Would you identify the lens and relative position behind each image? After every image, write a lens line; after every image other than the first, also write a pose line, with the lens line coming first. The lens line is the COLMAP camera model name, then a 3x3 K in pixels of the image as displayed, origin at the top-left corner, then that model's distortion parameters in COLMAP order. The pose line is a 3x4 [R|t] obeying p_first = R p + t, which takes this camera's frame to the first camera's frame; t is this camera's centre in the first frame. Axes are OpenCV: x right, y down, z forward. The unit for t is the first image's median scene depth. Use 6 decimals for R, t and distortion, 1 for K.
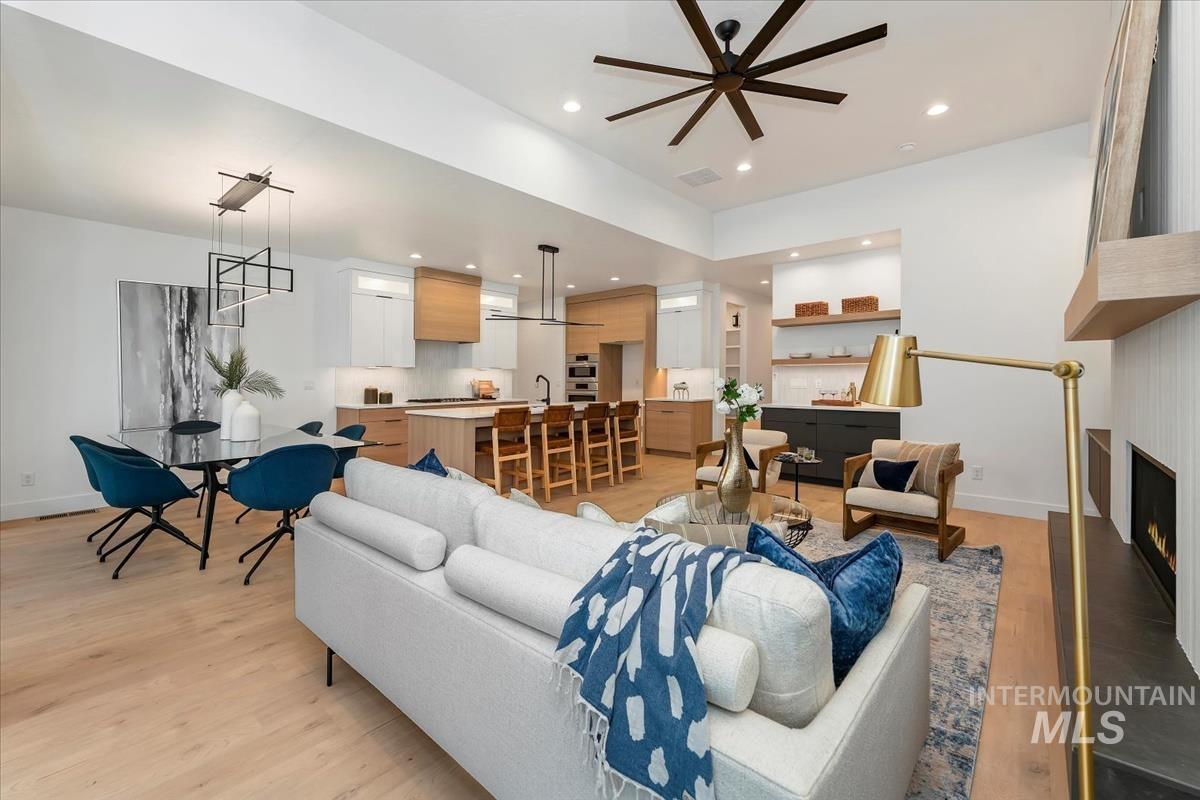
lens RADIAL K [[502.1, 0, 582.4], [0, 502.1, 374.9], [0, 0, 1]] dist [-0.000356, 0.000686]
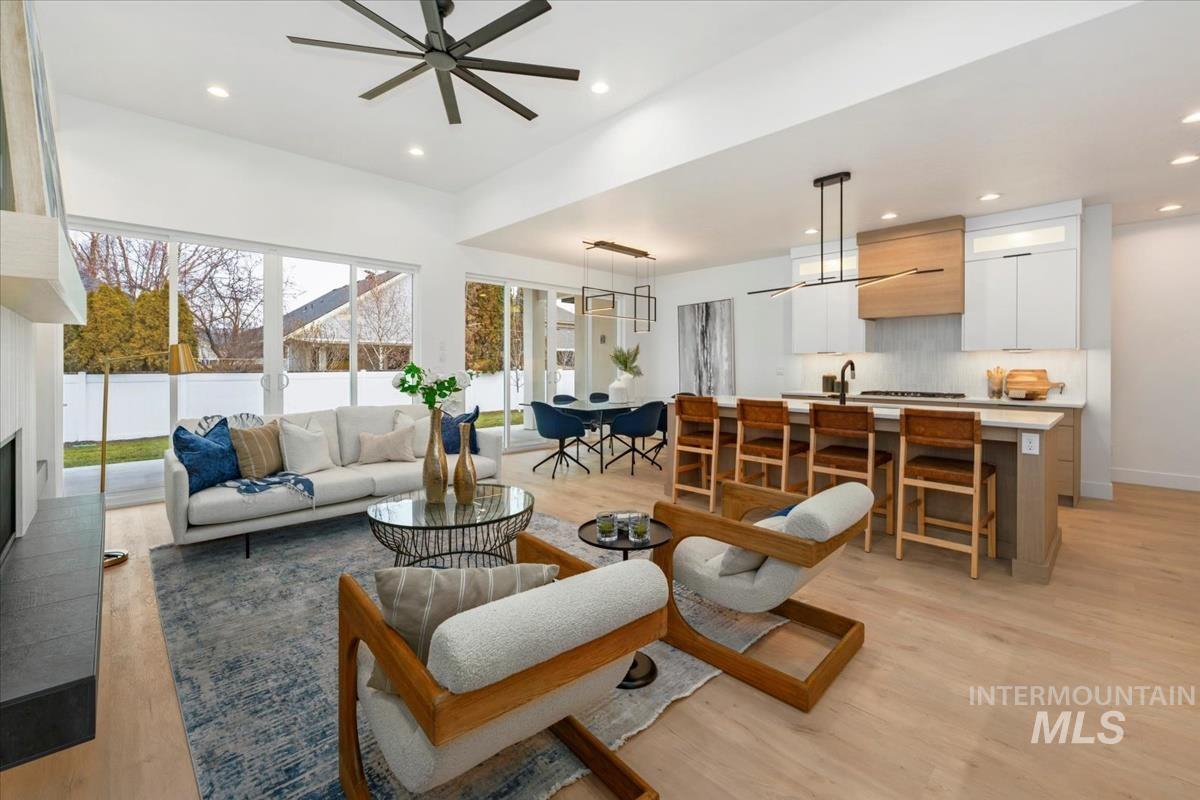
lens RADIAL K [[502.1, 0, 593.5], [0, 502.1, 366.8], [0, 0, 1]] dist [-0.000356, 0.000686]
pose [[-0.063136, 0.004649, -0.997994, 0.687209], [0.003715, 0.999983, 0.004423, 0.004629], [0.997998, -0.003429, -0.063152, 0.748965]]
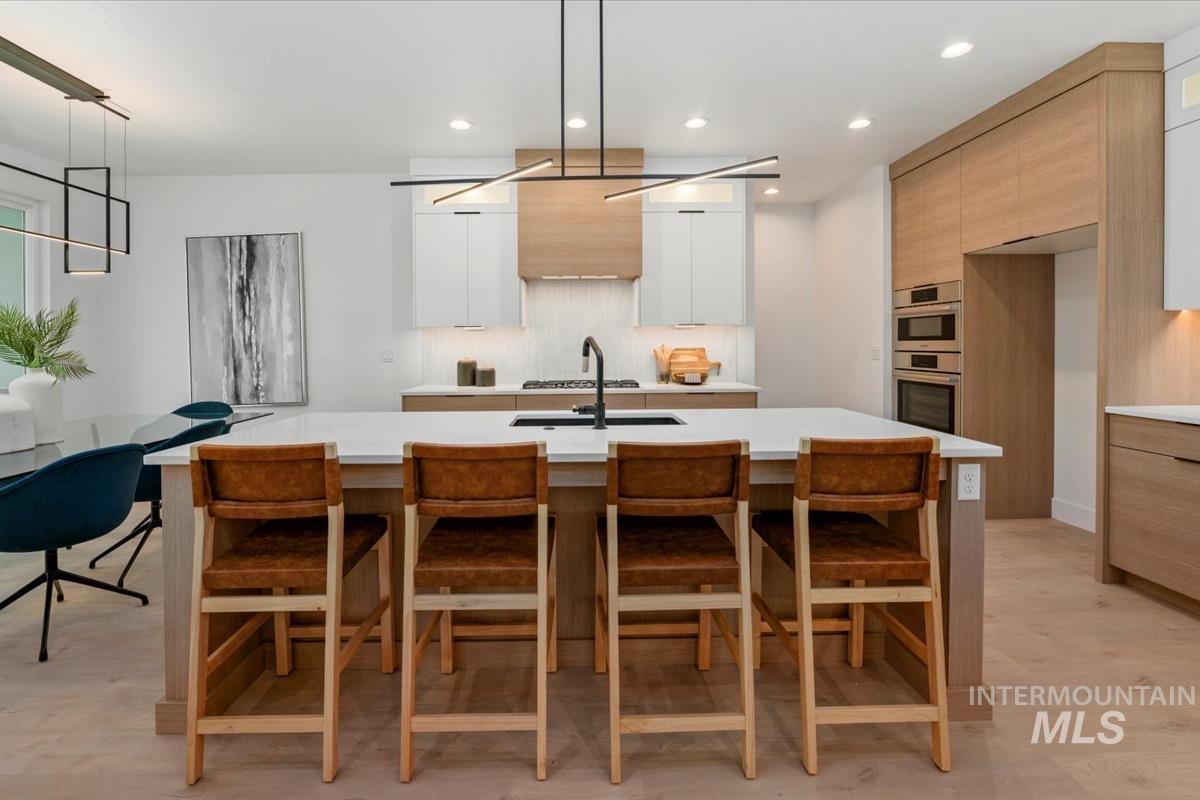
lens RADIAL K [[523.1, 0, 579.8], [0, 523.1, 346.8], [0, 0, 1]] dist [-0.011556, -0.000351]
pose [[0.686865, 0.000467, -0.726785, 0.197687], [0.012309, 0.999849, 0.012275, 0.002077], [0.726681, -0.017377, 0.686755, 0.792890]]
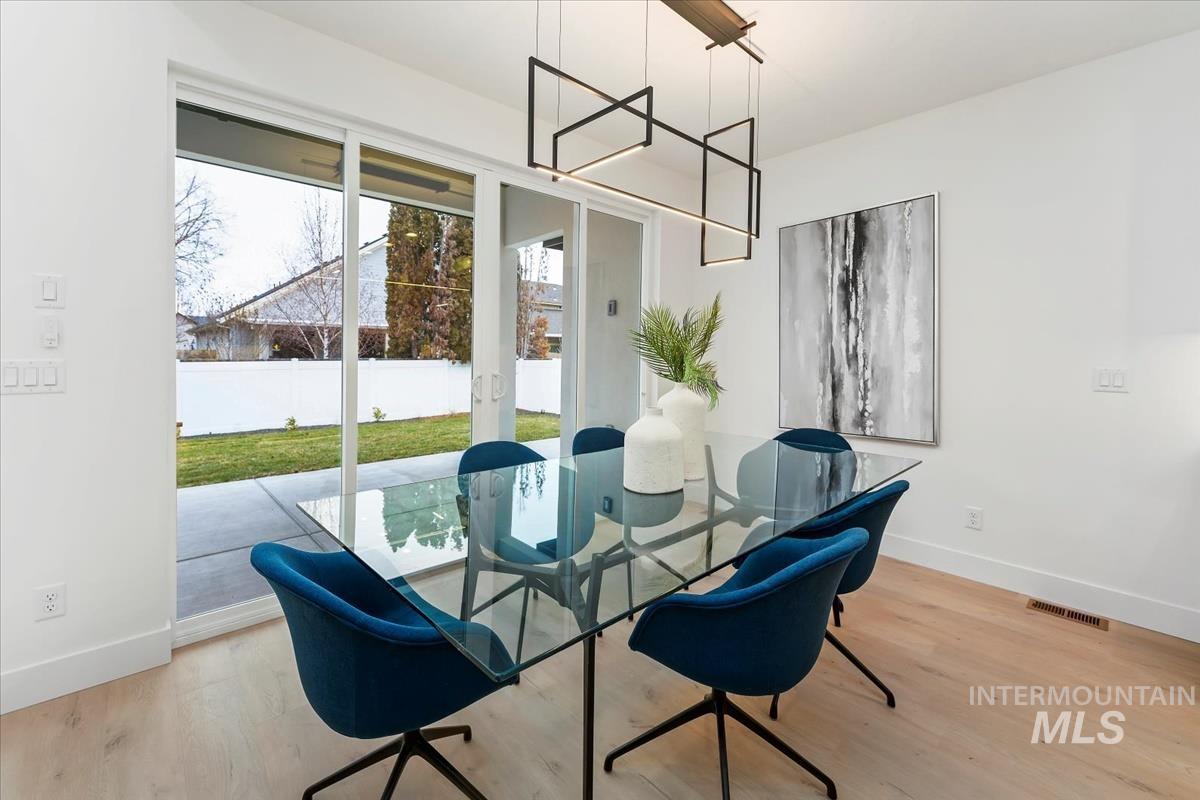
lens RADIAL K [[502.1, 0, 602.5], [0, 502.1, 363.9], [0, 0, 1]] dist [-0.000356, 0.000686]
pose [[-0.071893, 0.022141, -0.997167, -0.138672], [-0.003013, 0.999744, 0.022415, -0.000872], [0.997408, 0.004616, -0.071807, 0.719628]]
